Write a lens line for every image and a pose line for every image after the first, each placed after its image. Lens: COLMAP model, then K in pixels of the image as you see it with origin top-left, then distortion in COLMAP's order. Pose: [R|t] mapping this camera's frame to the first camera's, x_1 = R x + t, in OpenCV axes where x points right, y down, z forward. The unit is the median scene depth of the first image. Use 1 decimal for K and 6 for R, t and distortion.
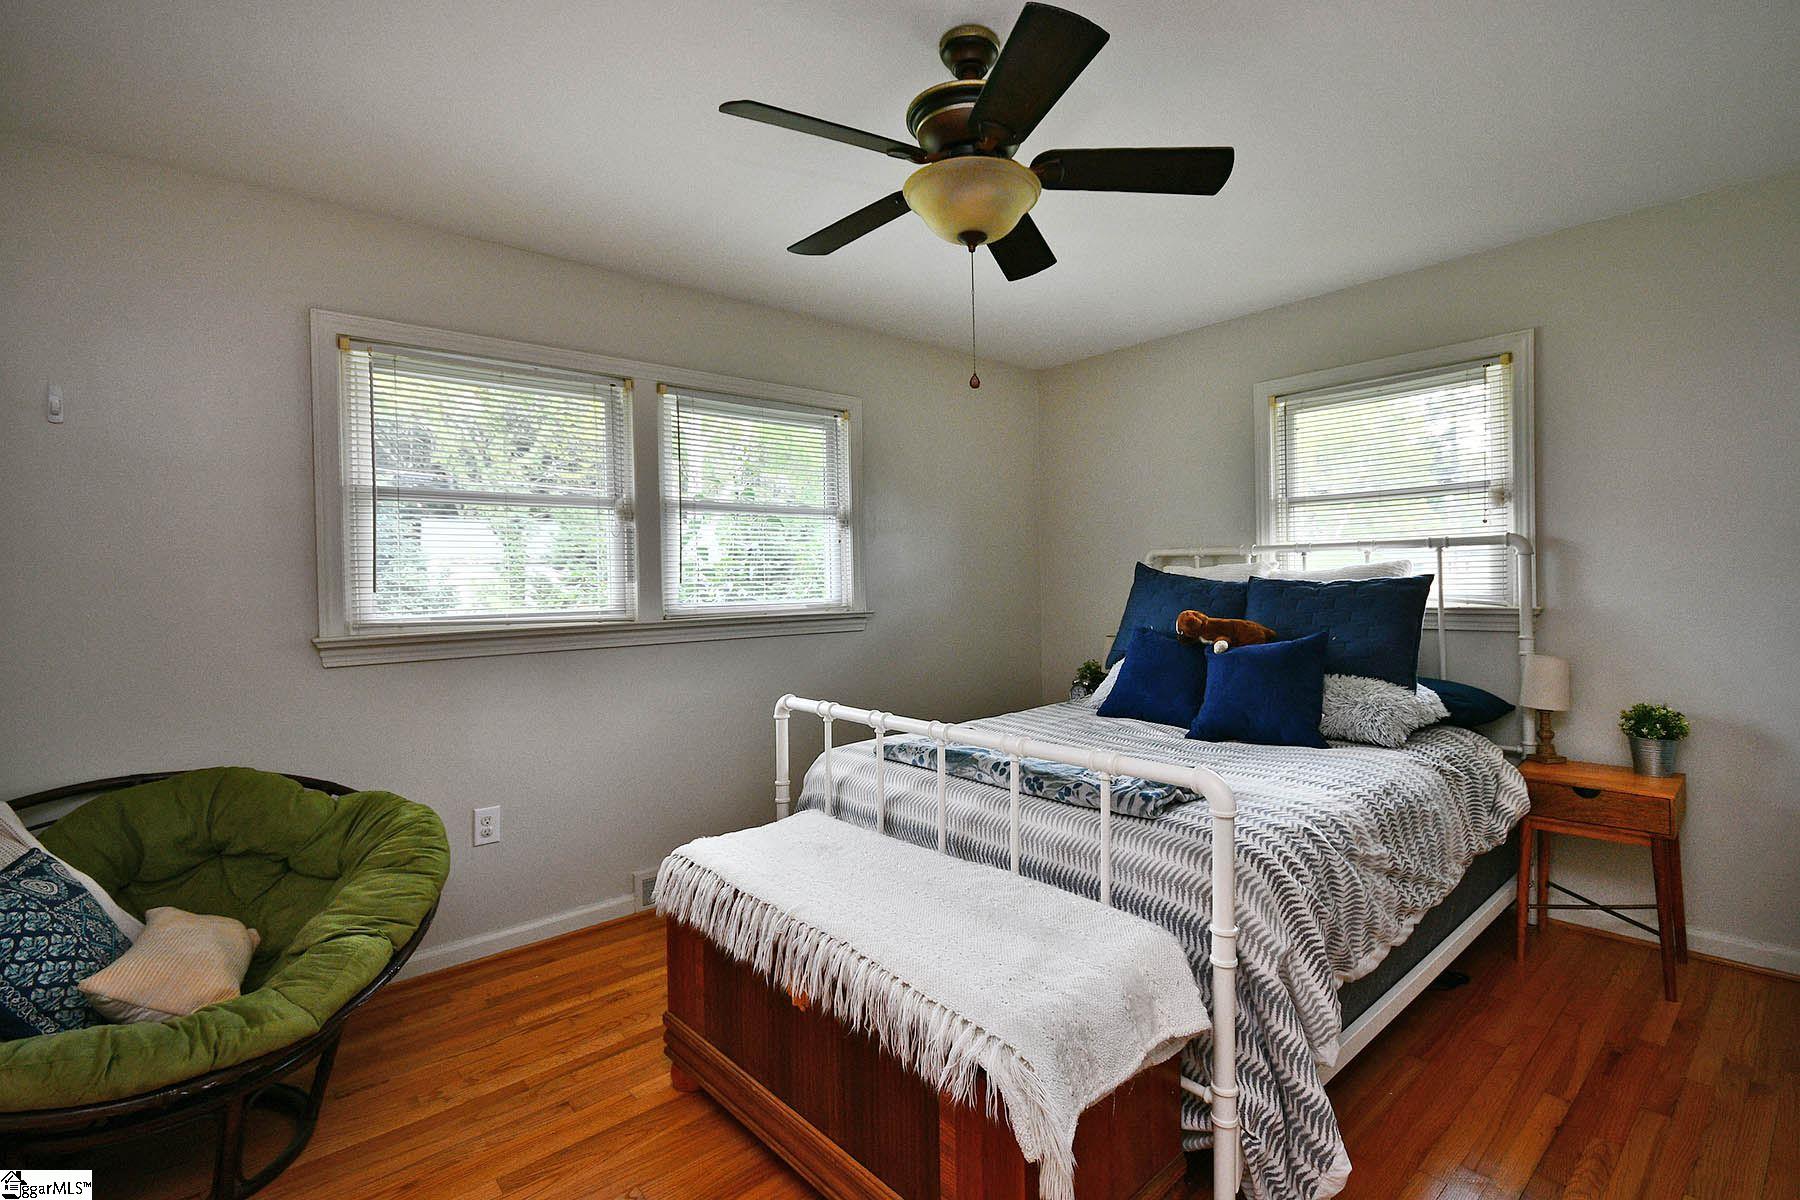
lens RADIAL K [[814.4, 0, 885.0], [0, 814.4, 592.7], [0, 0, 1]] dist [-0.007013, -0.002515]
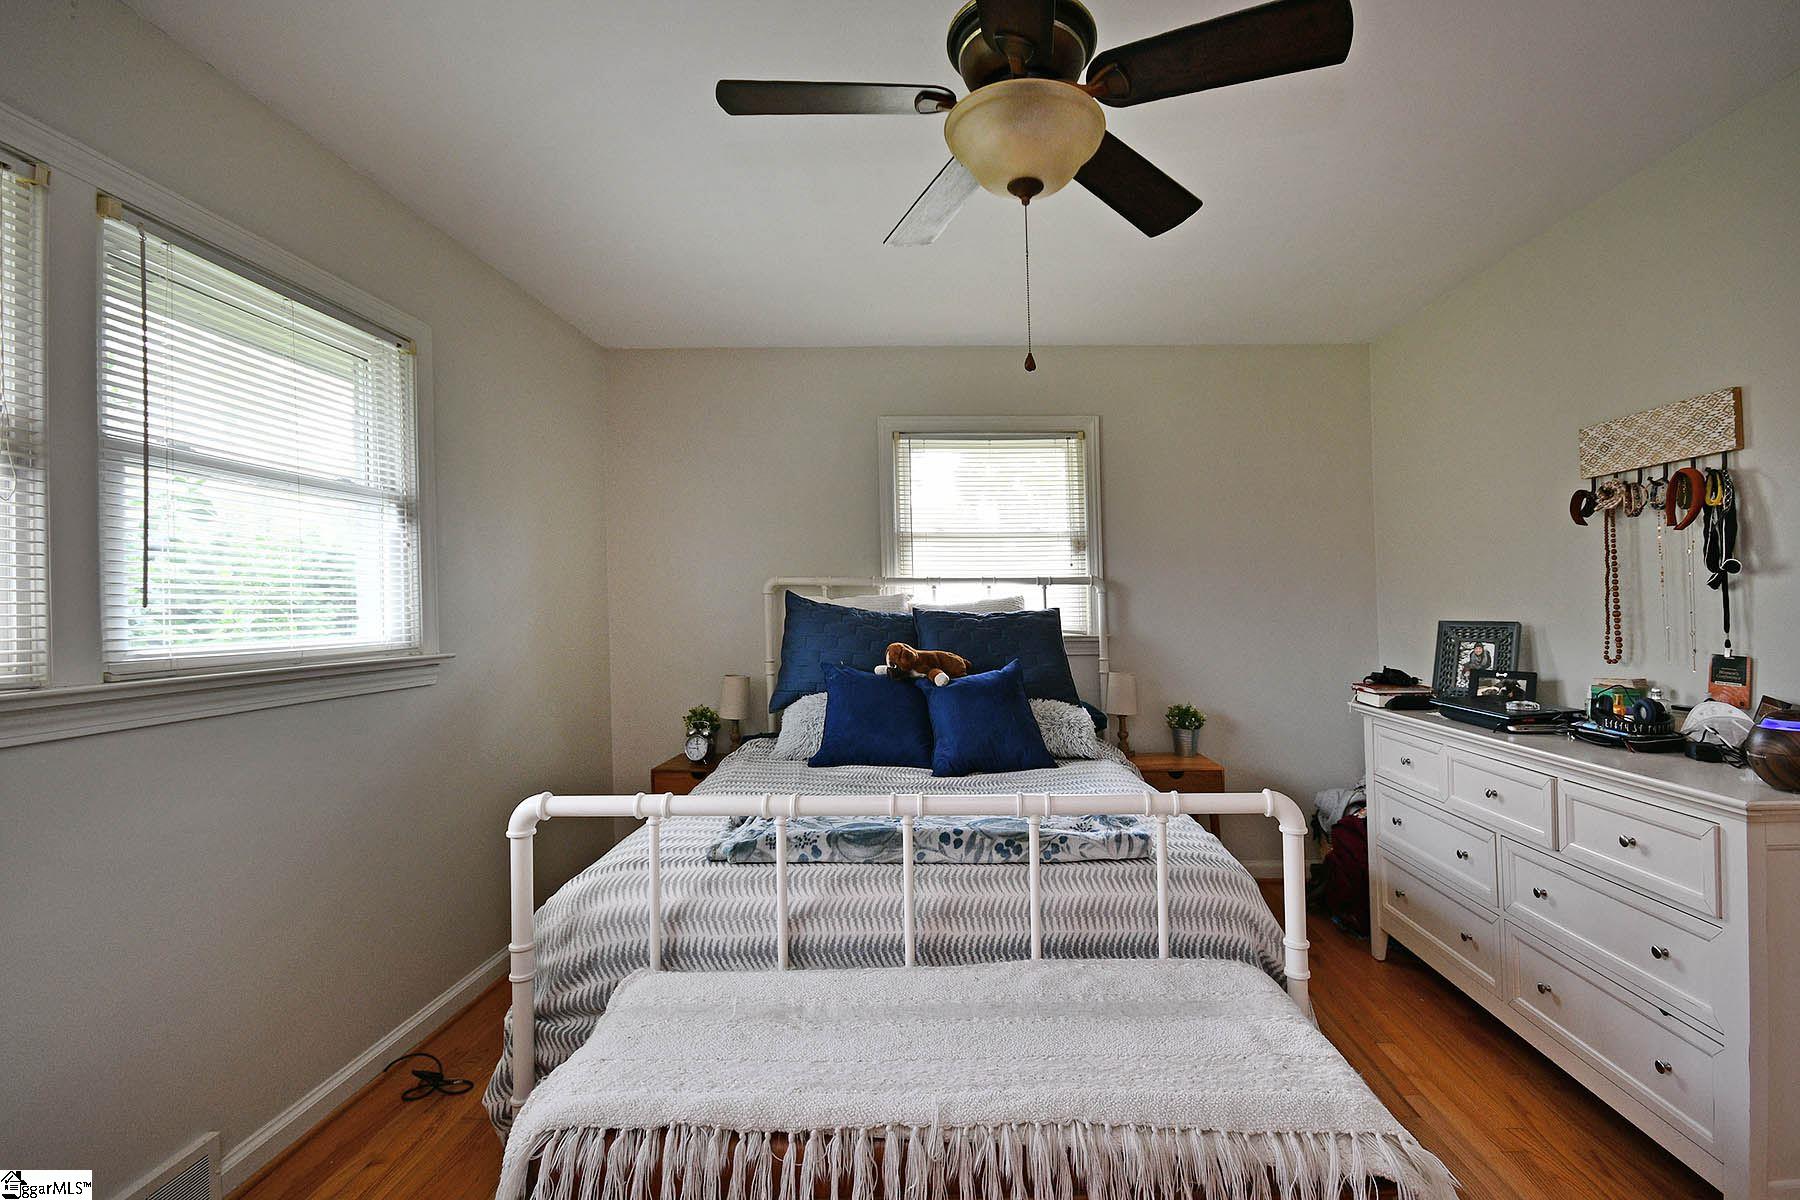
lens RADIAL K [[869.1, 0, 891.8], [0, 869.1, 601.6], [0, 0, 1]] dist [-0.006222, -0.006757]
pose [[0.638570, 0.019184, 0.769324, -0.439278], [0.003841, 0.999597, -0.028115, 0.002521], [-0.769554, 0.020909, 0.638239, 0.380211]]
